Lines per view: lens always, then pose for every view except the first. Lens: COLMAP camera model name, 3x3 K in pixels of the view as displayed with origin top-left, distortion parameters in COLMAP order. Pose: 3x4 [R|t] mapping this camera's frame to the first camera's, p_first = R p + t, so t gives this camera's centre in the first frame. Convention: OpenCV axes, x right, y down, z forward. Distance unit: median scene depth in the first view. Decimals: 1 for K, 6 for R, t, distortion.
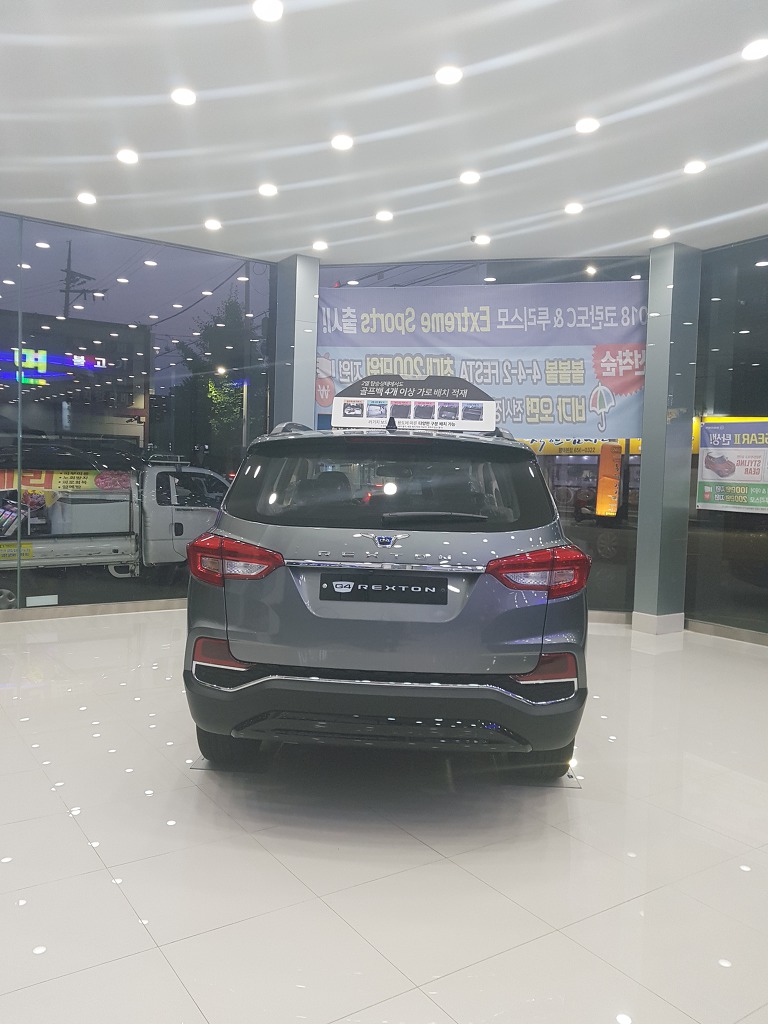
lens RADIAL K [[789.7, 0, 376.2], [0, 789.7, 518.6], [0, 0, 1]] dist [0.030955, -0.004836]
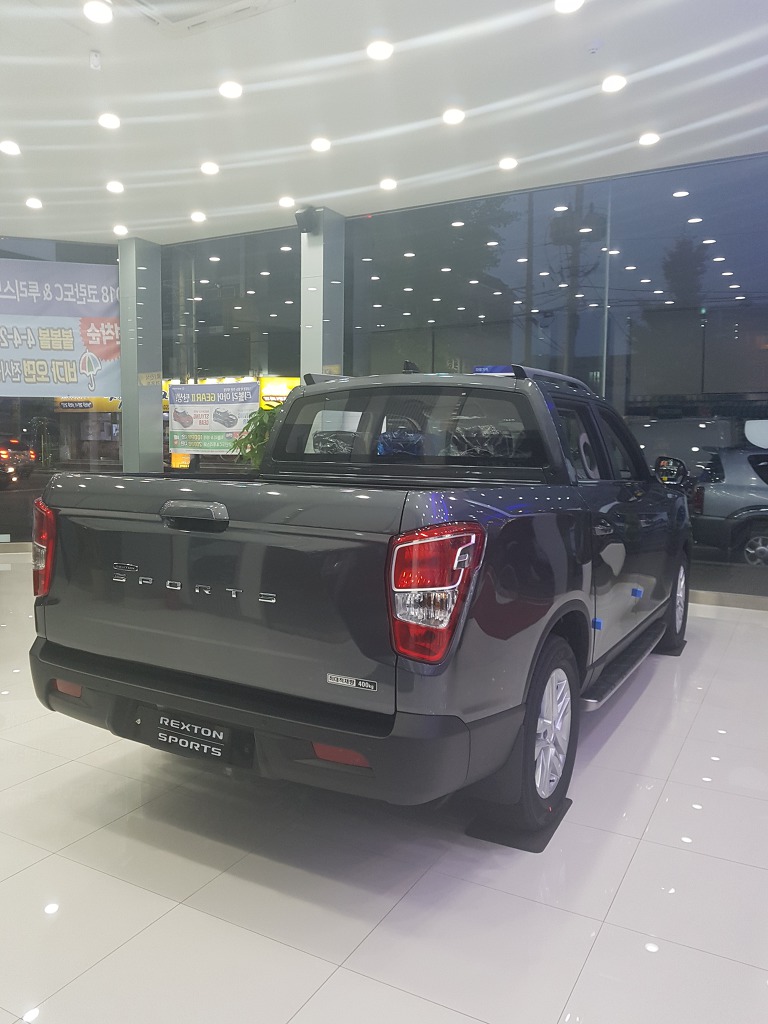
lens RADIAL K [[789.7, 0, 388.9], [0, 789.7, 508.5], [0, 0, 1]] dist [0.030955, -0.004836]
pose [[0.904257, -0.056952, 0.423174, 0.171904], [0.042099, 0.998128, 0.044371, 0.032529], [-0.424909, -0.022307, 0.904961, -0.273417]]
